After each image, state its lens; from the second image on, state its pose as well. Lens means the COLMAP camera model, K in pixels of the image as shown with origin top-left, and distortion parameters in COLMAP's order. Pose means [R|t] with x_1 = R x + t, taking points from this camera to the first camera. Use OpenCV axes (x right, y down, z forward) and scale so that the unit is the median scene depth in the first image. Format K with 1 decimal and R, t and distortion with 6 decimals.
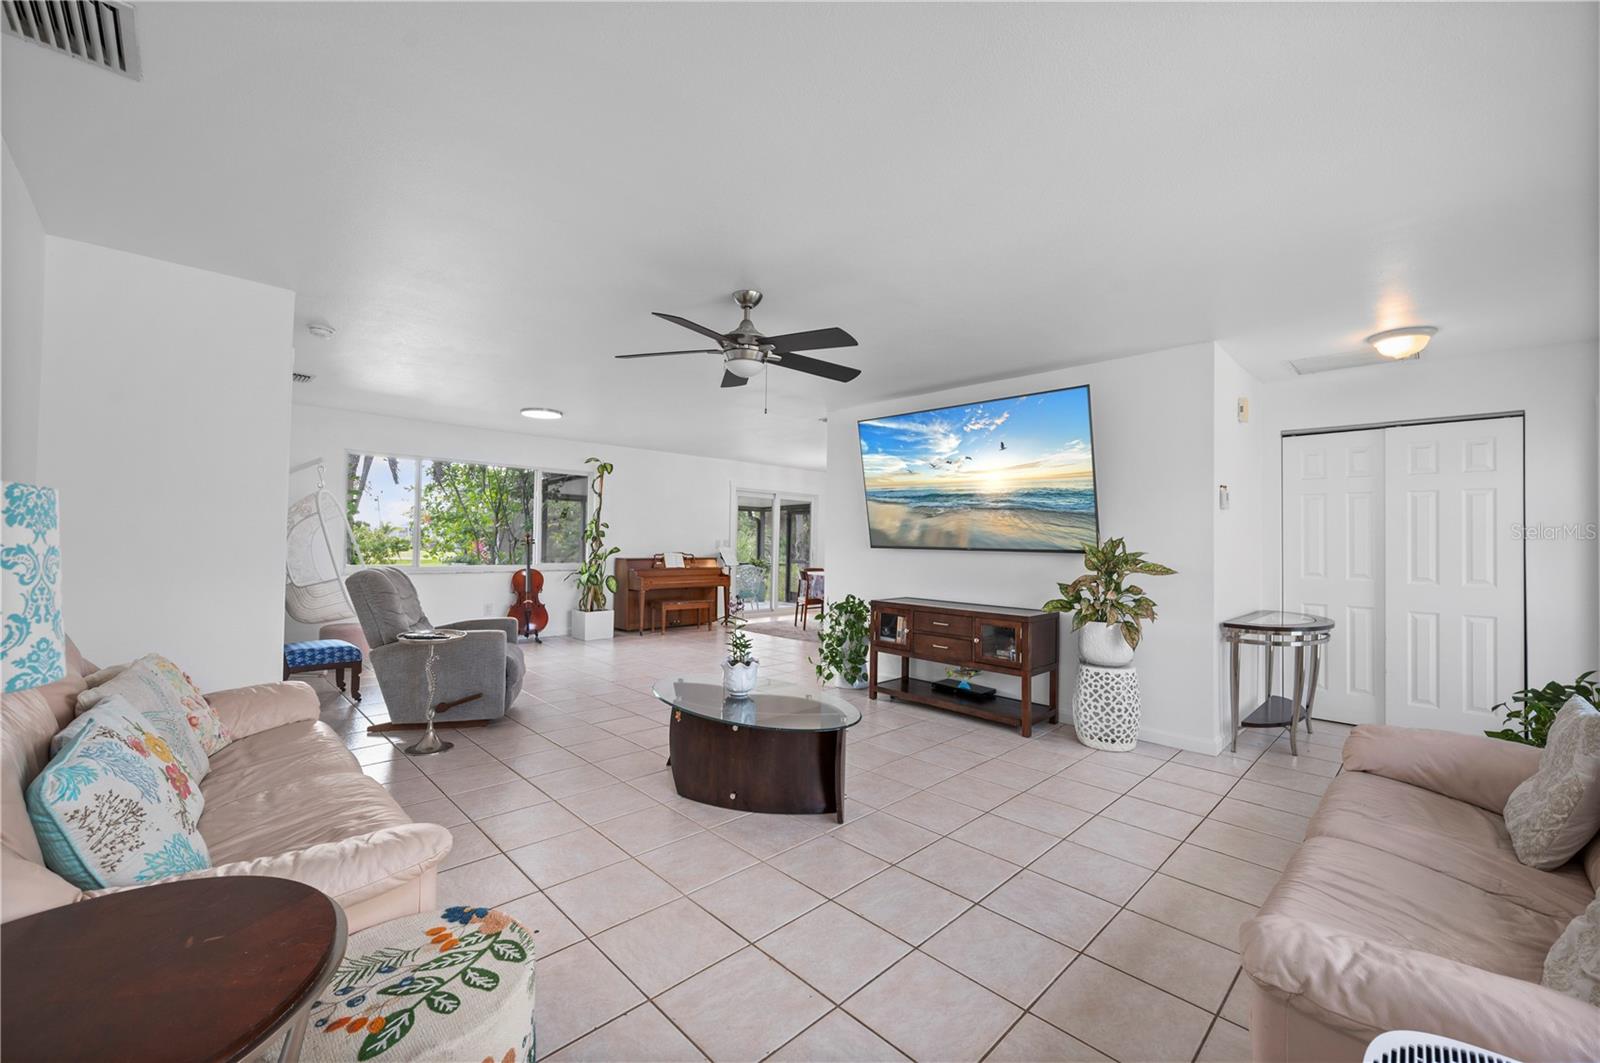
lens RADIAL K [[629.3, 0, 800.0], [0, 629.3, 531.5], [0, 0, 1]] dist [-0.000460, 0.000092]
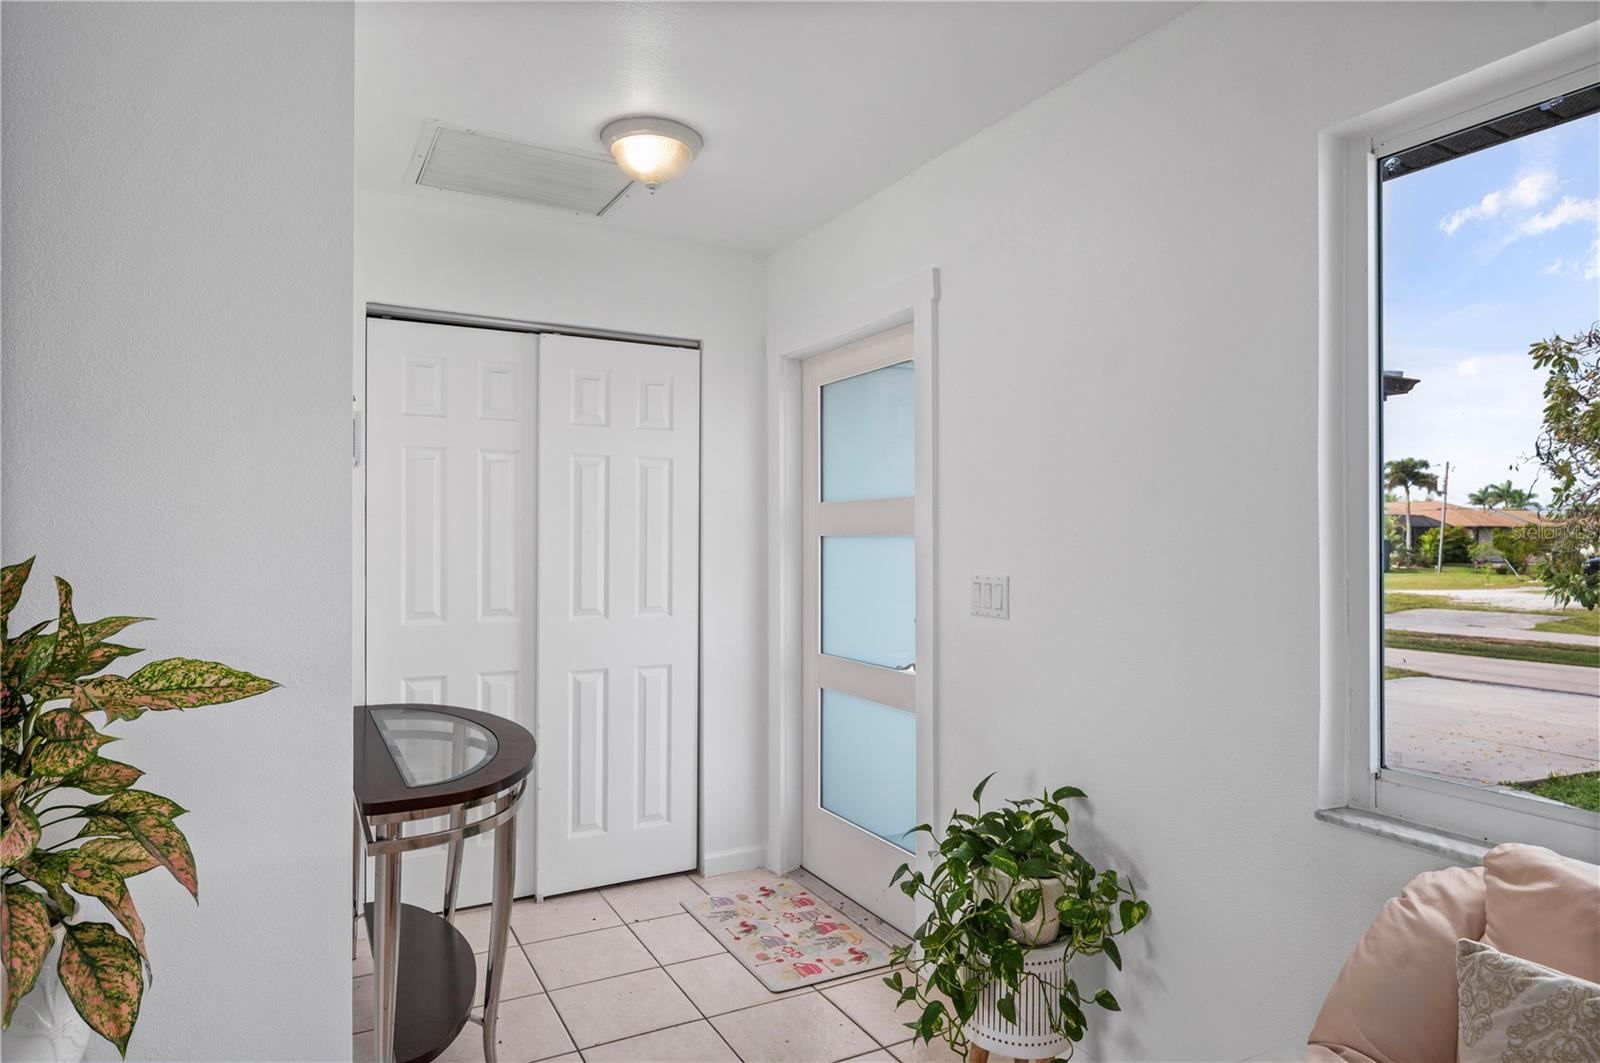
lens RADIAL K [[946.4, 0, 800.0], [0, 946.4, 531.5], [0, 0, 1]] dist [-0.001255, -0.001057]
pose [[0.296563, -0.007437, 0.954984, 0.127842], [-0.007929, 0.999916, 0.010250, -0.003549], [-0.954980, -0.010612, 0.296480, 0.308697]]
